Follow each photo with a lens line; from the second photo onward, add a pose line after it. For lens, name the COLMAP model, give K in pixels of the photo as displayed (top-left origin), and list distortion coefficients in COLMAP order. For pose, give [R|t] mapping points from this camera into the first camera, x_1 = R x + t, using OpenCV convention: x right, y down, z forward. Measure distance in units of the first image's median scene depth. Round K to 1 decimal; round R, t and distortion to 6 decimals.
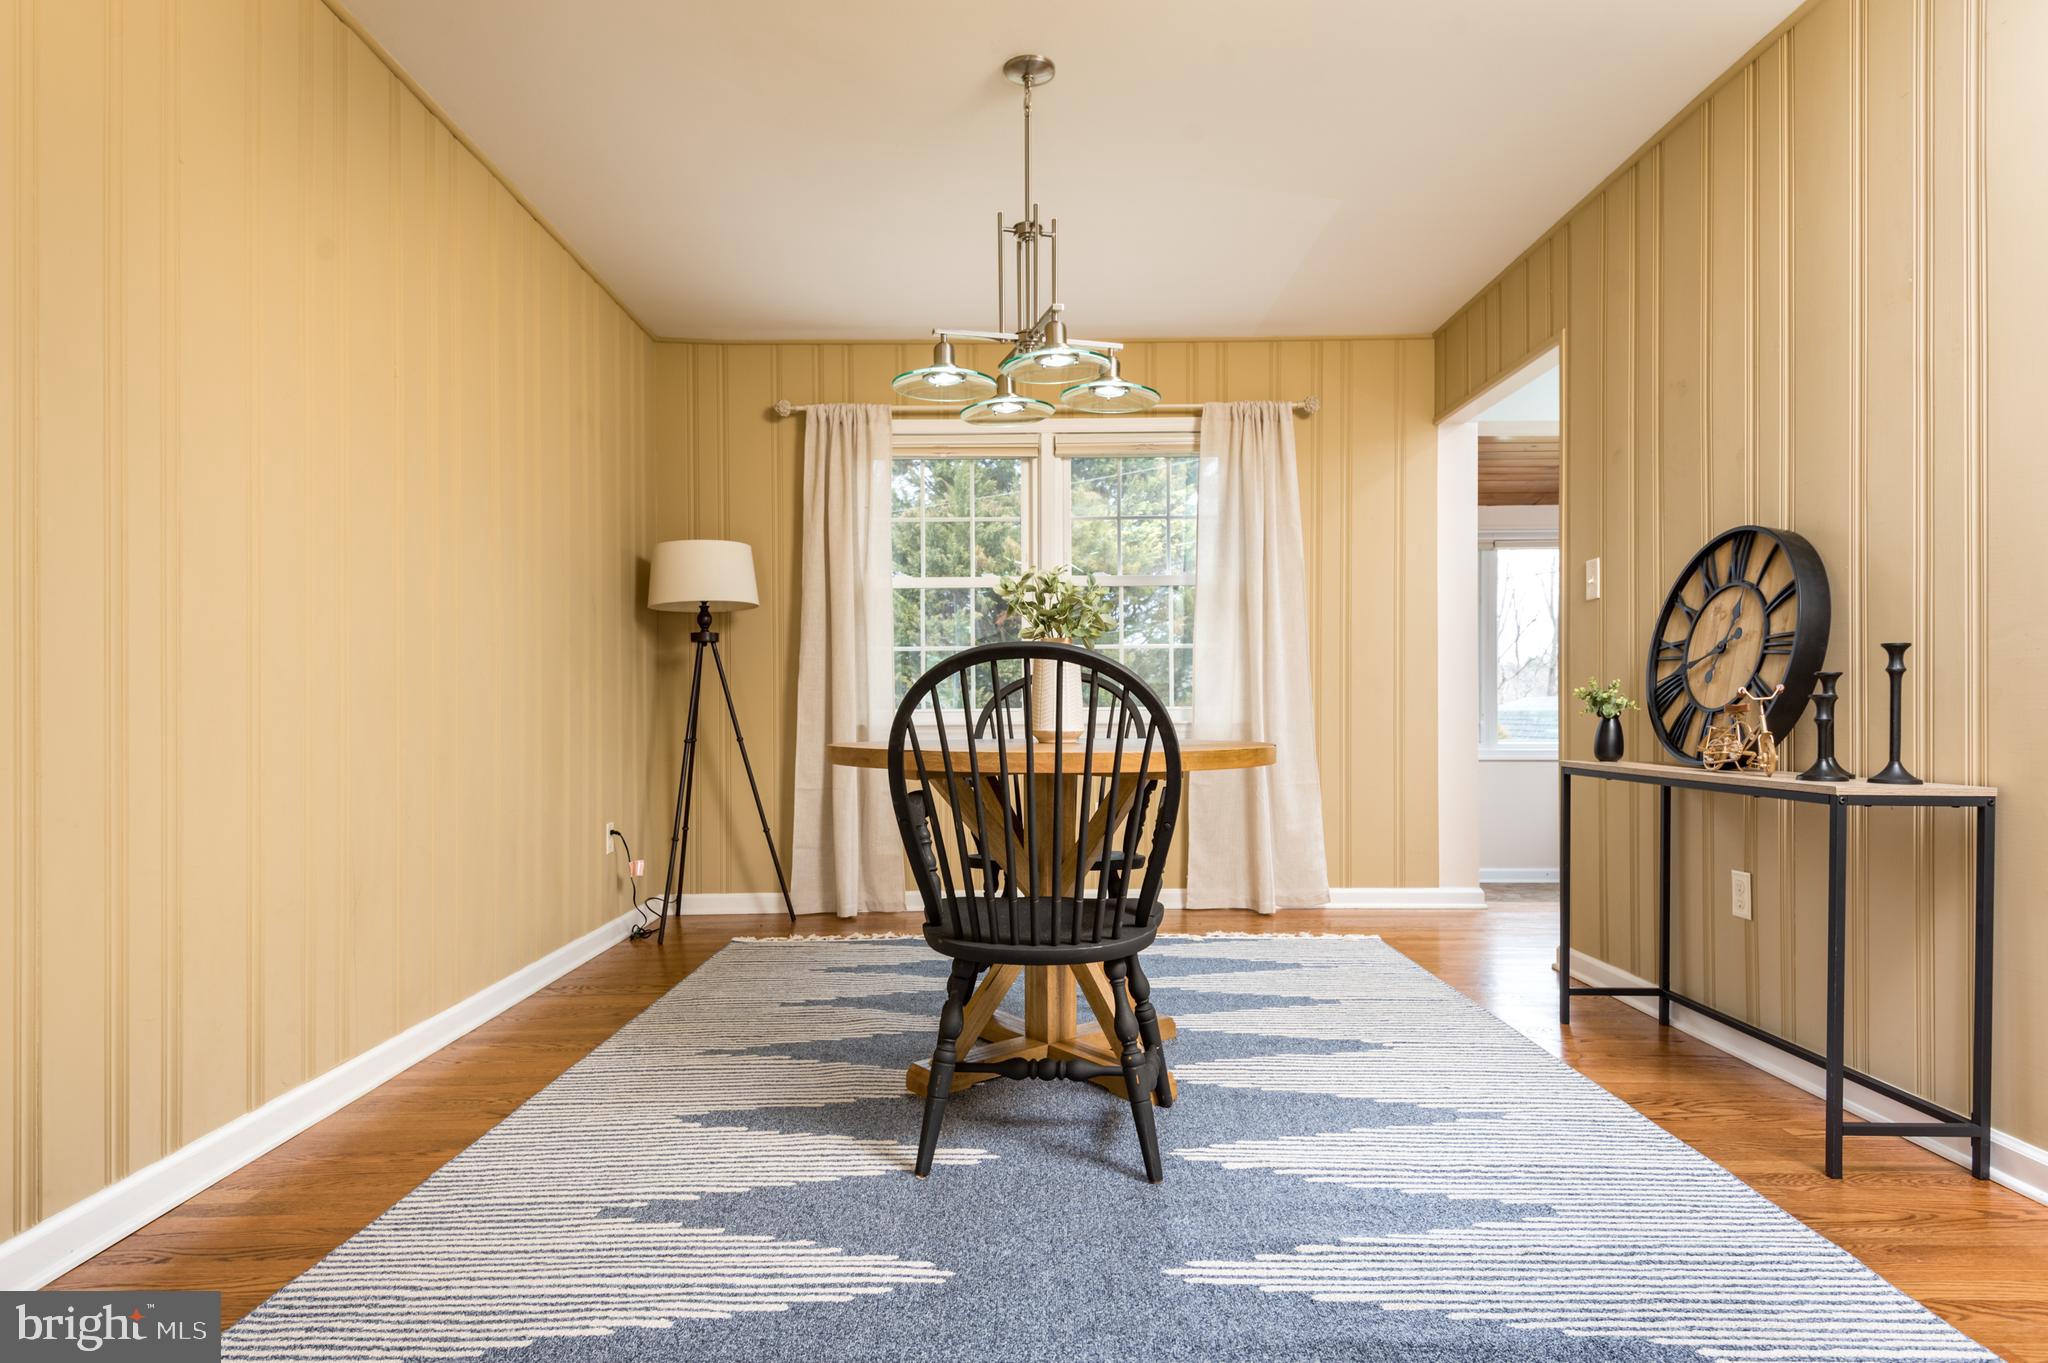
lens RADIAL K [[1161.1, 0, 1012.0], [0, 1161.1, 693.8], [0, 0, 1]] dist [0.019836, -0.000791]
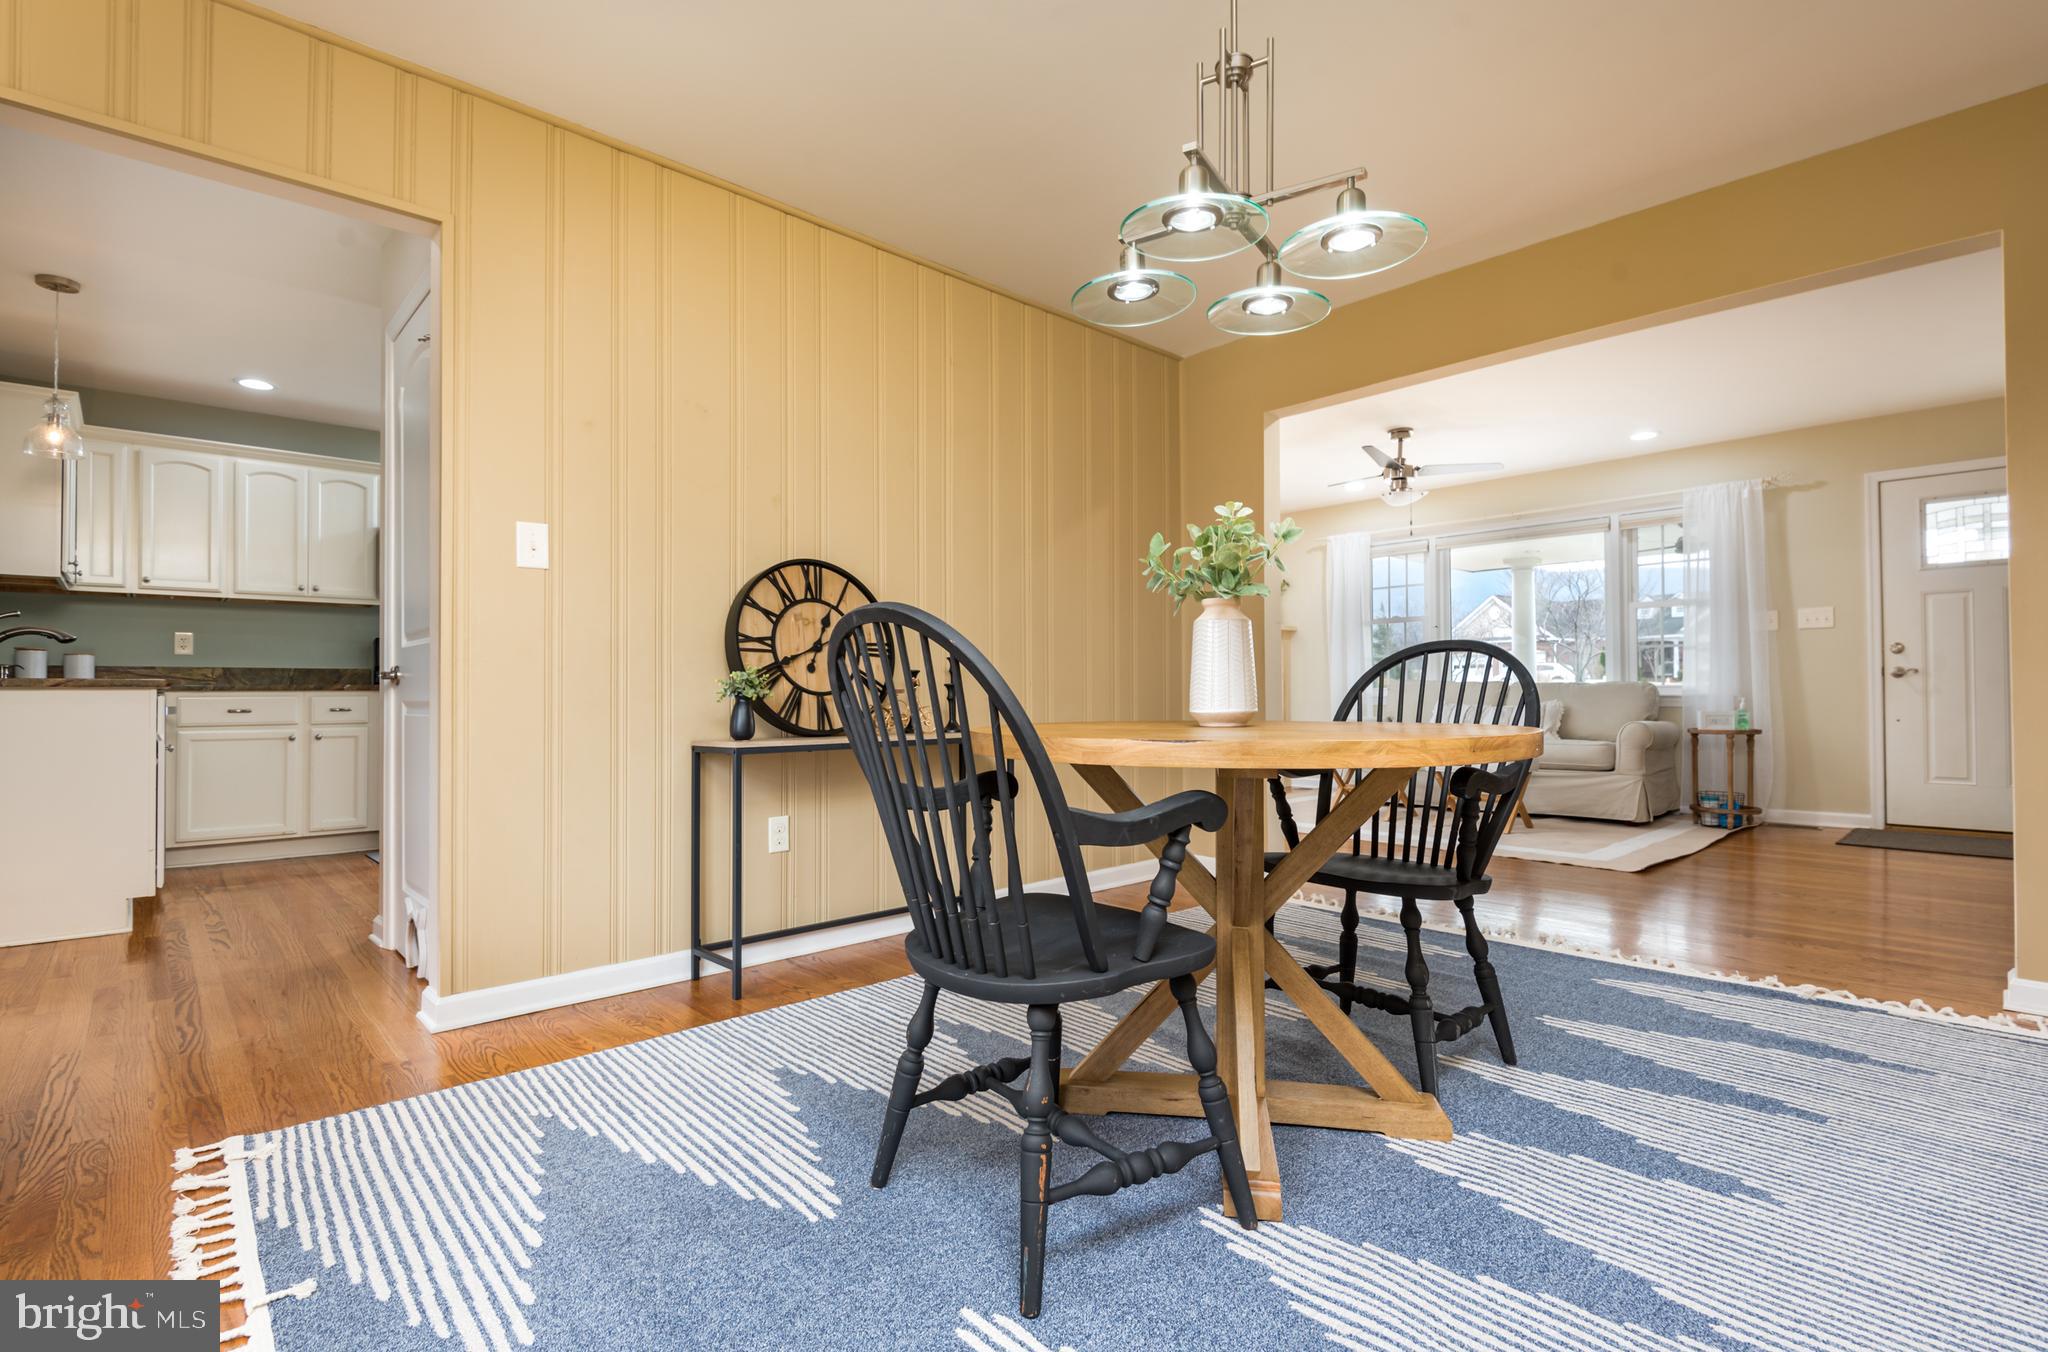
lens RADIAL K [[947.8, 0, 1030.9], [0, 947.8, 682.3], [0, 0, 1]] dist [-0.004359, -0.000220]
pose [[-0.682818, 0.004574, 0.730574, -0.345351], [-0.001891, 0.999966, -0.008029, 0.011060], [-0.730586, -0.006864, -0.682786, 1.530893]]
